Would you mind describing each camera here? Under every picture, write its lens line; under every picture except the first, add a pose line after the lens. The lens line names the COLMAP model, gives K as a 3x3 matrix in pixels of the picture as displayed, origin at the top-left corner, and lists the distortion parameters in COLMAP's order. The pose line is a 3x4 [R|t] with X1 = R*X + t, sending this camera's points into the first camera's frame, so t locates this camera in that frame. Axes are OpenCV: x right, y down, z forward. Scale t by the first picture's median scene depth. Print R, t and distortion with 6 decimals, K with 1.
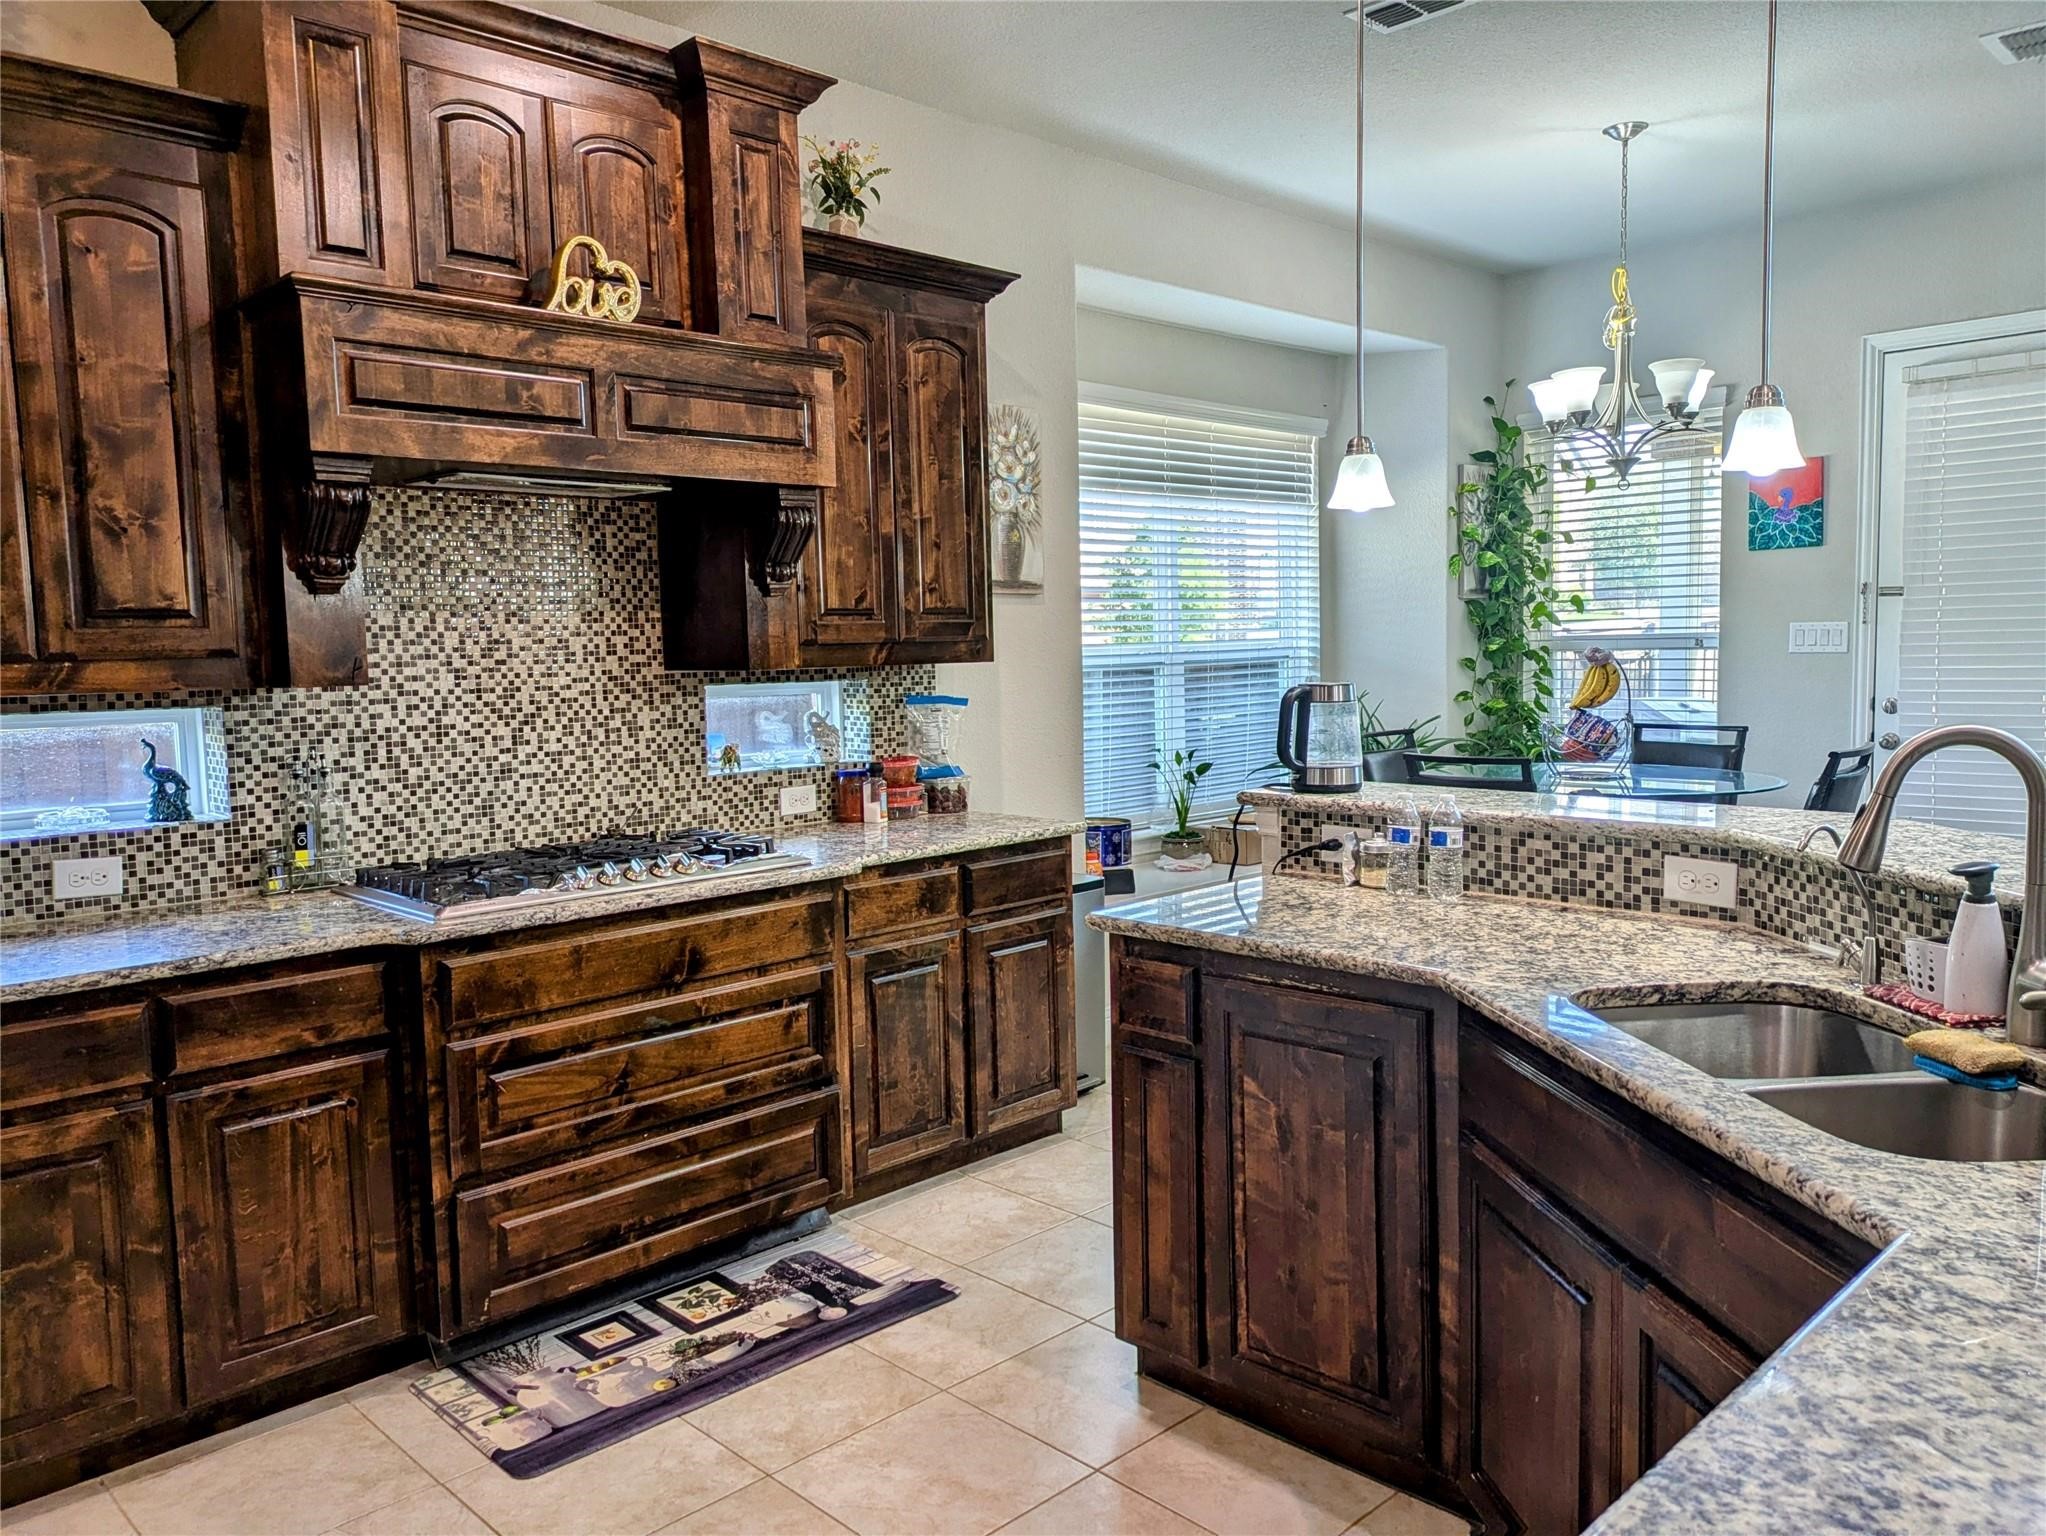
lens RADIAL K [[1502.0, 0, 1024.1], [0, 1502.0, 776.9], [0, 0, 1]] dist [0.001463, -0.000213]
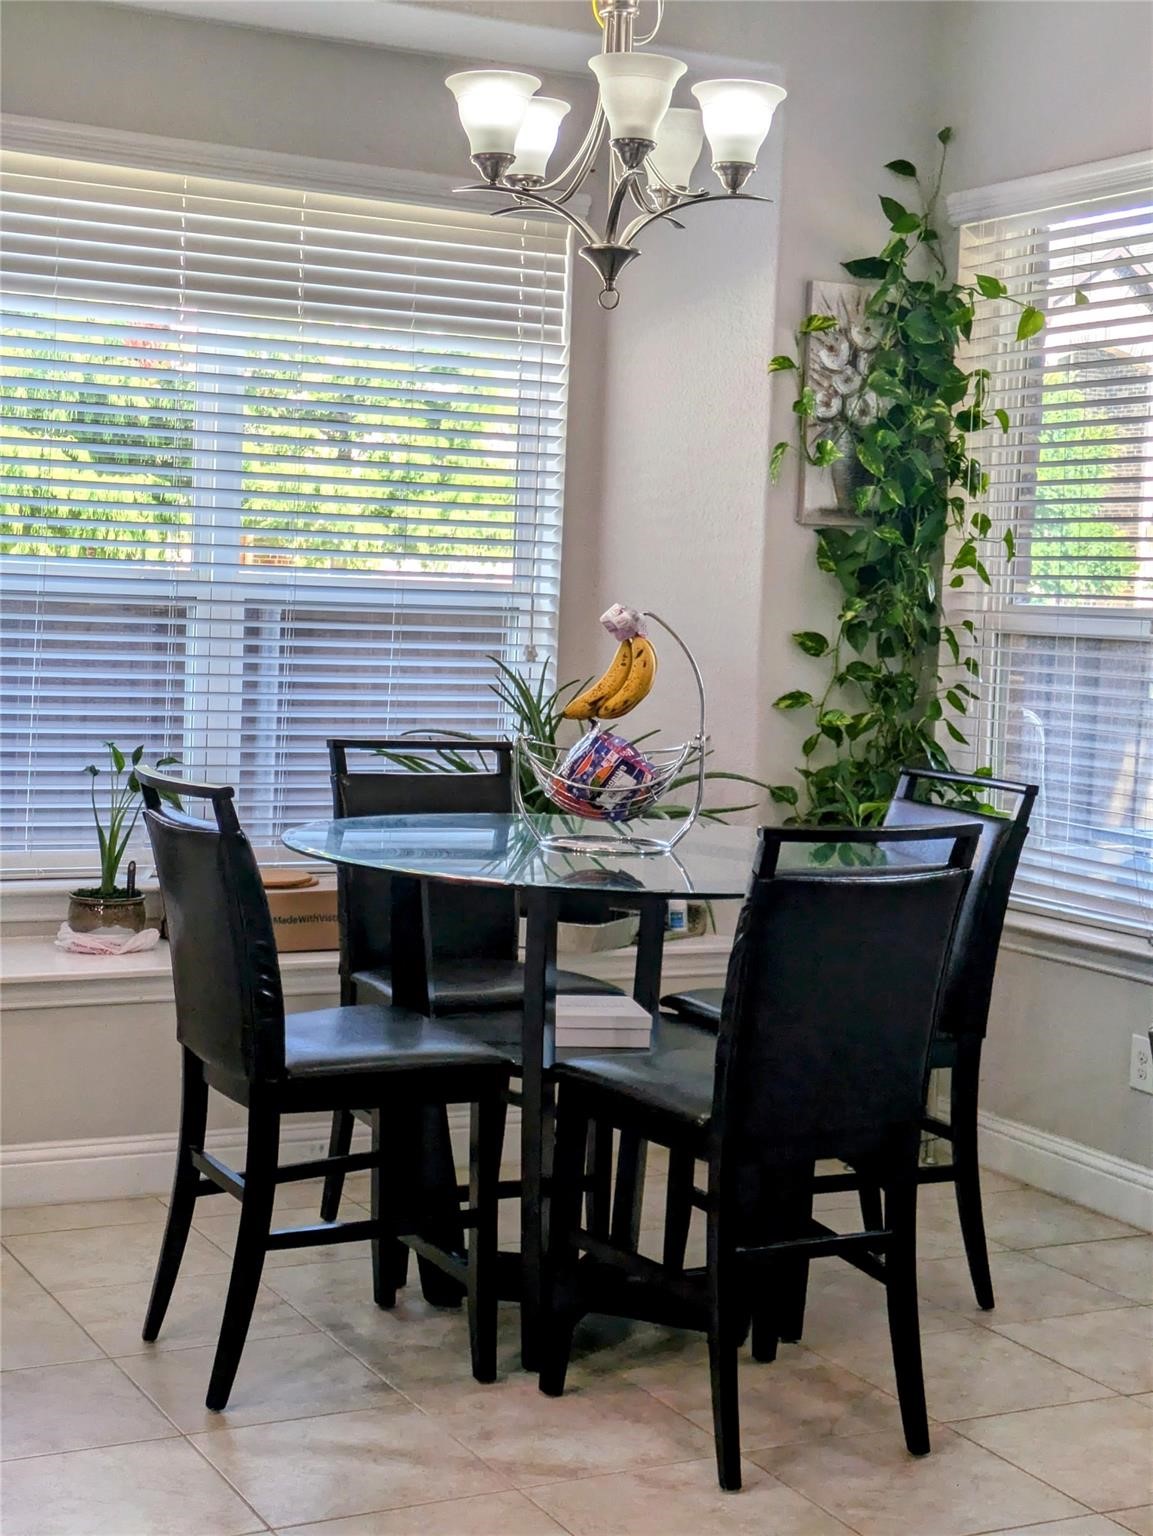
lens RADIAL K [[2301.6, 0, 576.1], [0, 2301.6, 763.6], [0, 0, 1]] dist [0.021738, 0.000000]
pose [[0.954047, 0.087375, -0.286634, 0.461745], [-0.092255, 0.995729, -0.003538, -0.020573], [0.285101, 0.029819, 0.958034, 0.170563]]
